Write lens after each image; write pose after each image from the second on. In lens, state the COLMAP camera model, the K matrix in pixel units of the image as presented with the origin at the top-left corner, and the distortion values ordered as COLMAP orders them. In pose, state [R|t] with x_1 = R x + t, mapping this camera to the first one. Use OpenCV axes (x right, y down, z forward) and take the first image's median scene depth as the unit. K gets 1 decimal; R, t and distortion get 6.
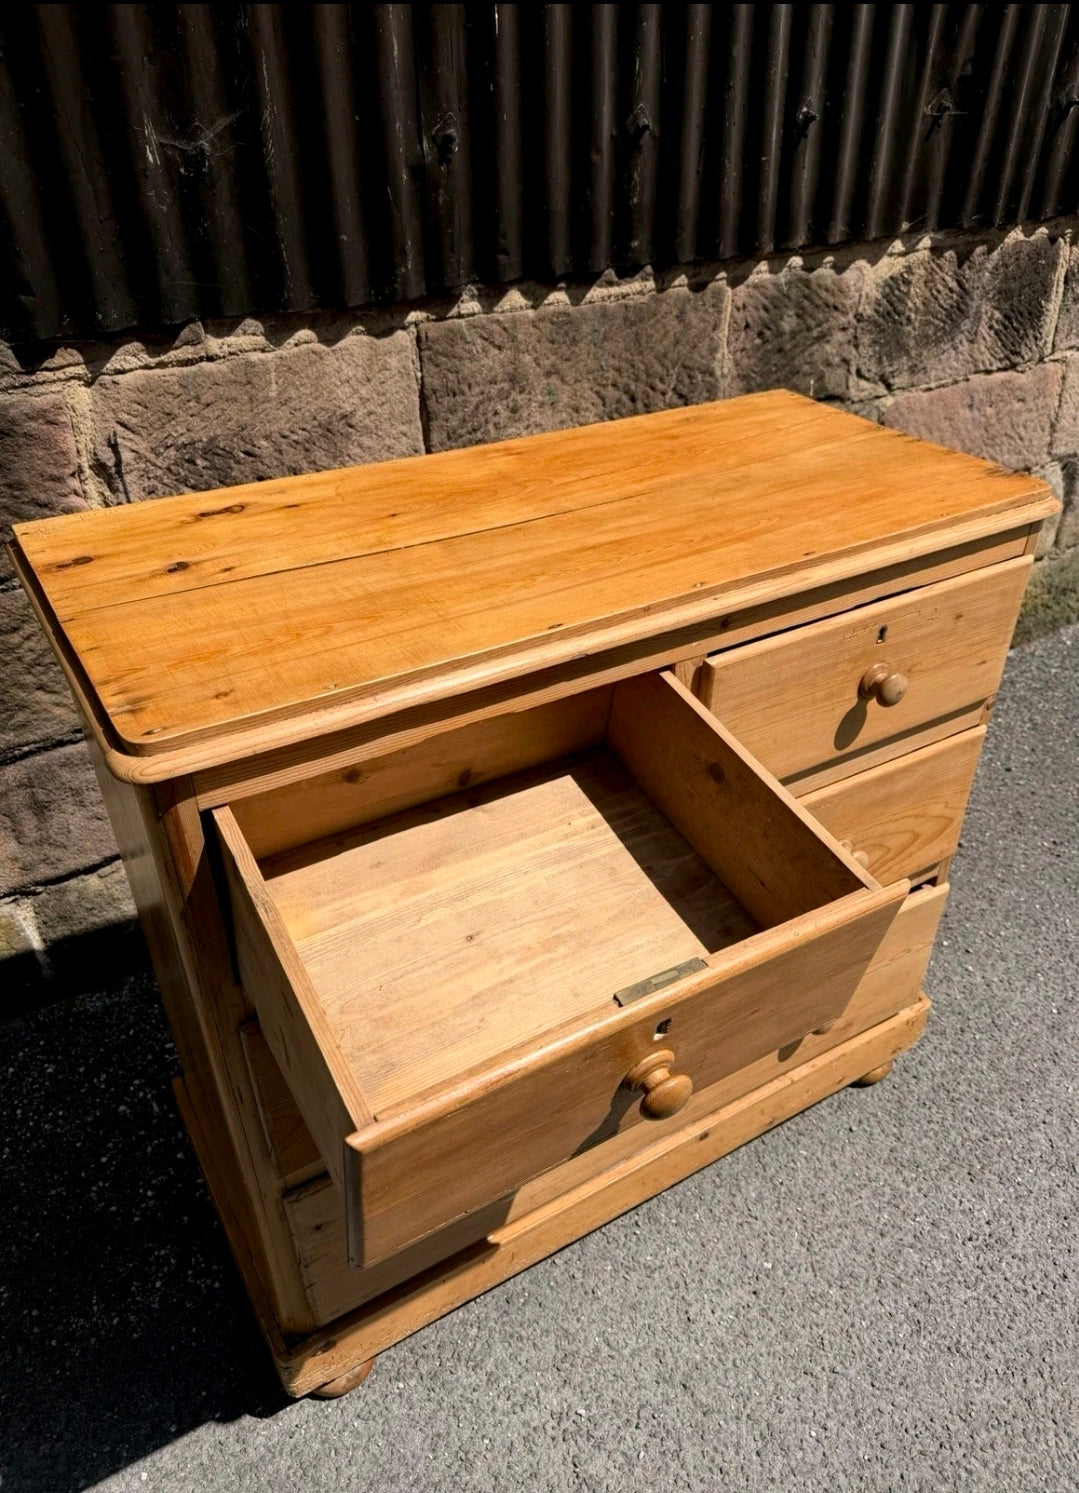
lens RADIAL K [[1073.8, 0, 564.5], [0, 1073.8, 750.6], [0, 0, 1]] dist [-0.006114, -0.006522]
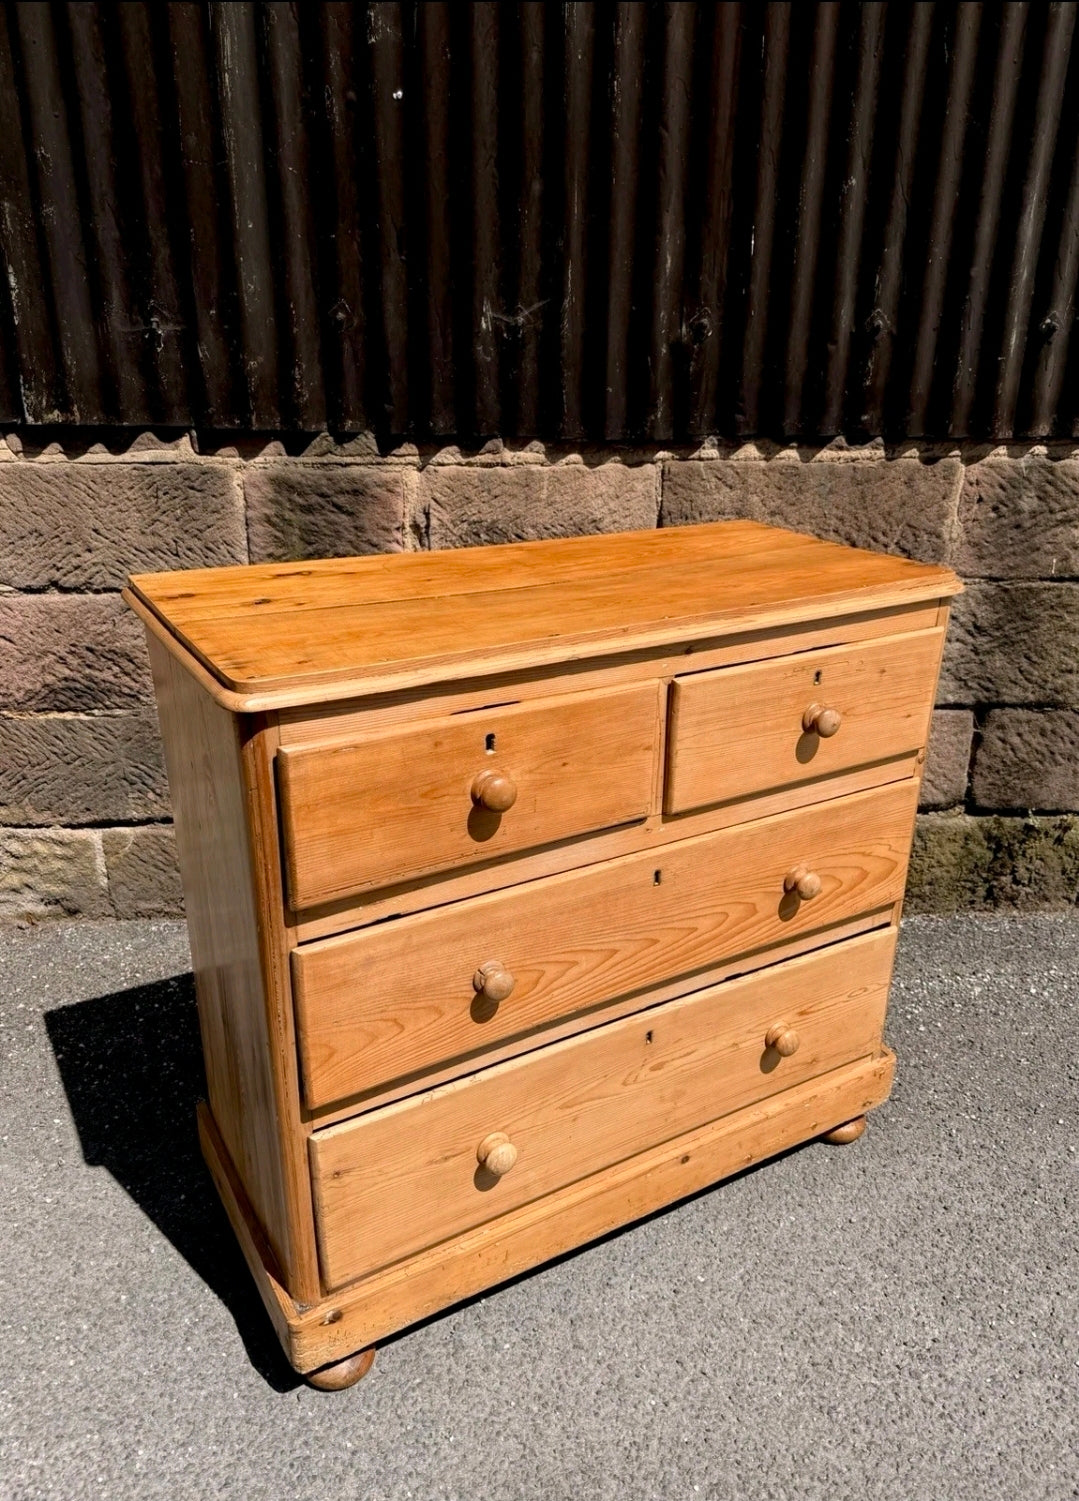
lens RADIAL K [[1090.3, 0, 566.1], [0, 1090.3, 751.7], [0, 0, 1]] dist [0.009536, -0.025227]
pose [[0.875439, 0.195589, -0.441987, 0.389665], [-0.280533, 0.950285, -0.135126, 0.143312], [0.393584, 0.242286, 0.886786, -0.126525]]
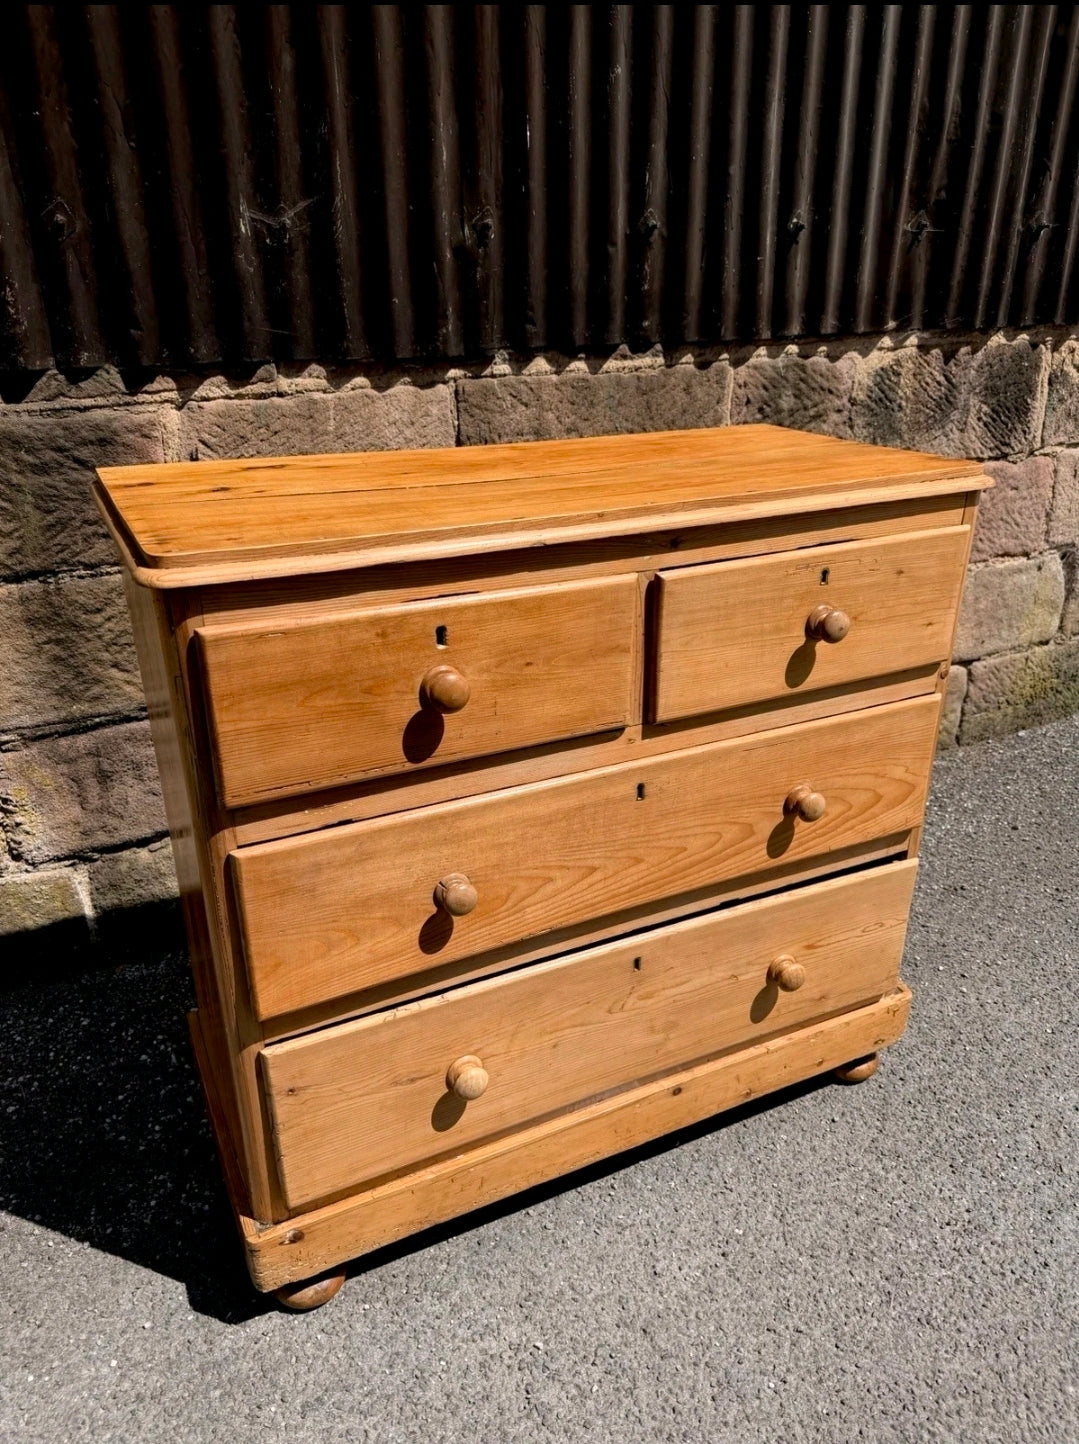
lens RADIAL K [[1025.5, 0, 540.0], [0, 1025.5, 728.0], [0, 0, 1]] dist [0.015005, -0.035559]
pose [[0.995362, 0.030308, -0.091307, 0.067034], [-0.045697, 0.984126, -0.171488, 0.163519], [0.084660, 0.174865, 0.980946, -0.037344]]
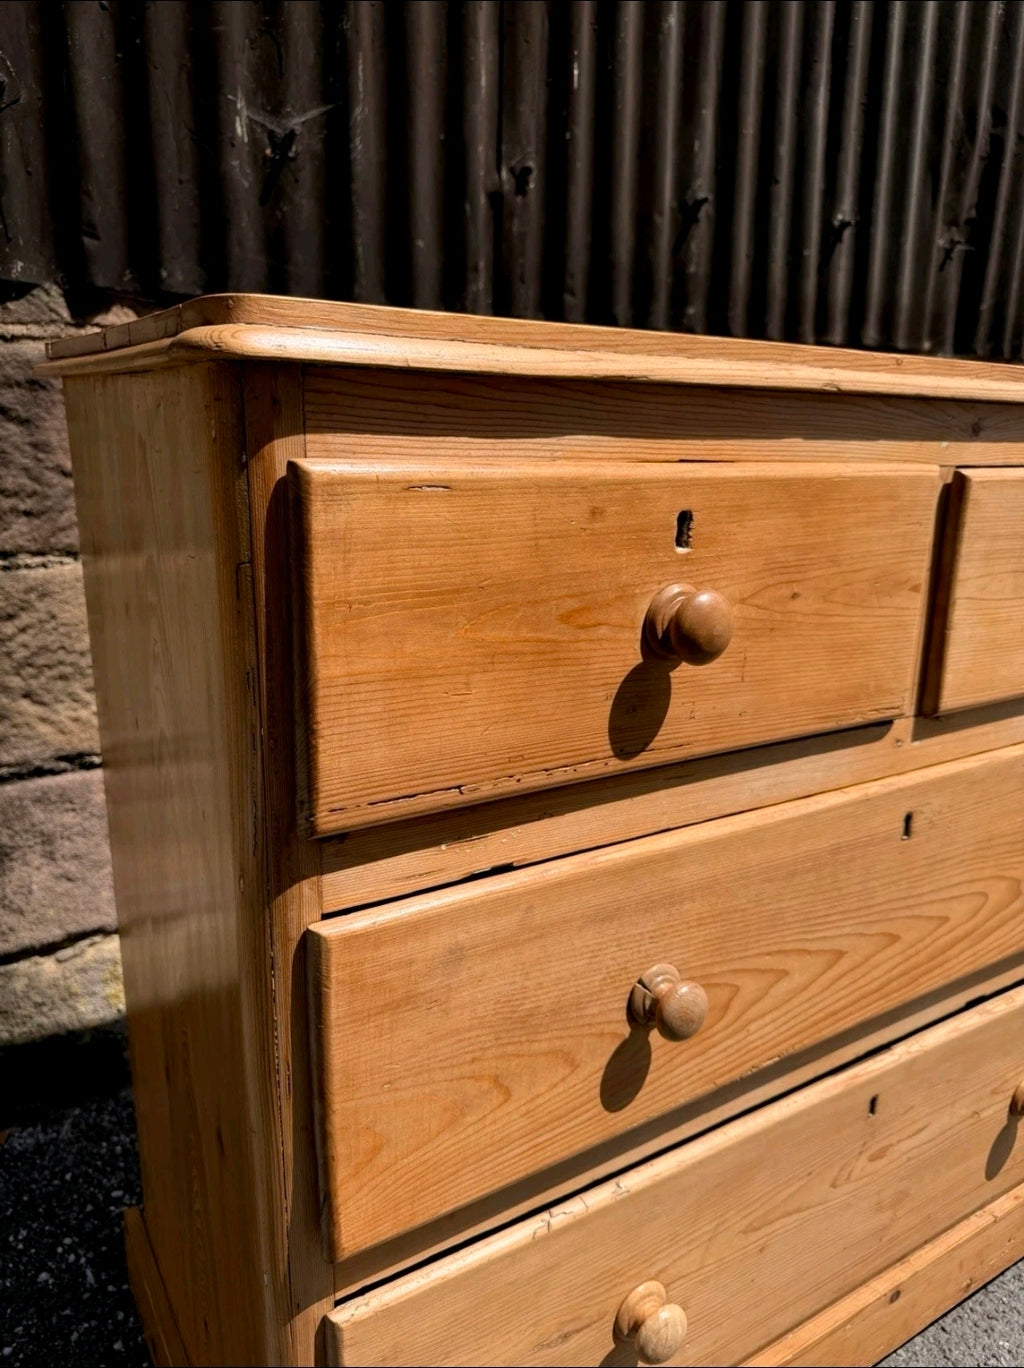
lens RADIAL K [[988.9, 0, 516.2], [0, 988.9, 685.2], [0, 0, 1]] dist [-0.018650, -0.006891]
pose [[0.999841, 0.012372, 0.012808, -0.107377], [-0.007492, 0.944741, -0.327732, 0.168299], [-0.016155, 0.327584, 0.944684, 0.243433]]
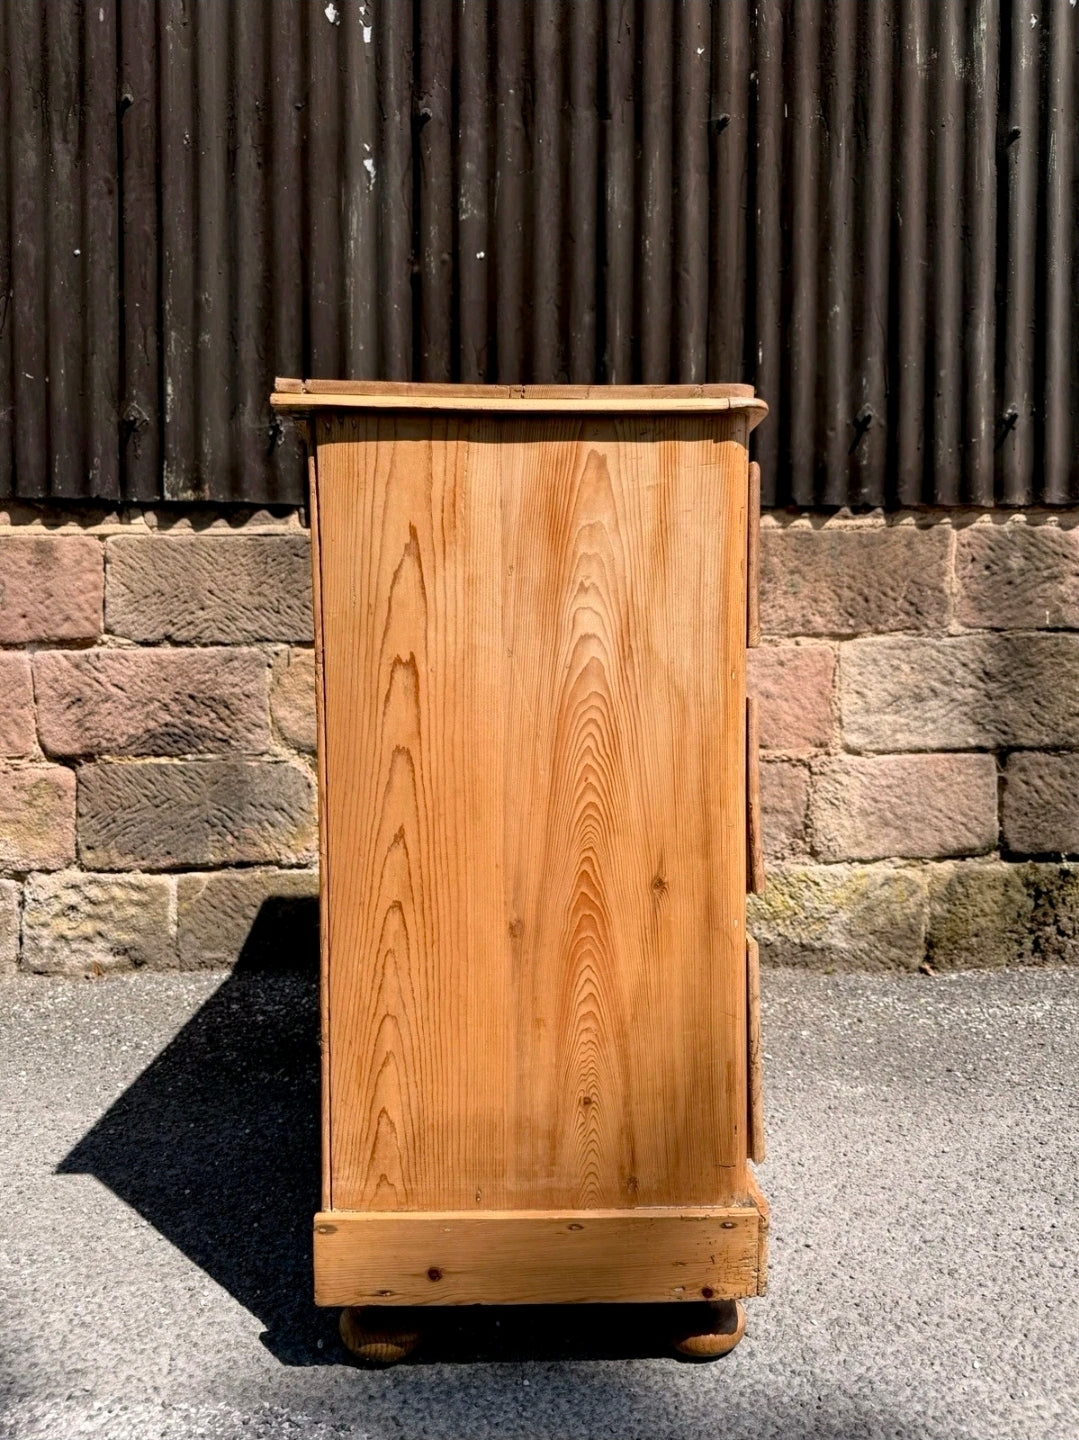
lens RADIAL K [[1045.2, 0, 543.6], [0, 1045.2, 728.2], [0, 0, 1]] dist [0.013213, -0.029703]
pose [[0.862452, 0.025843, -0.505479, 0.410845], [-0.280831, 0.855299, -0.435429, 0.523975], [0.421083, 0.517491, 0.744911, -0.049070]]
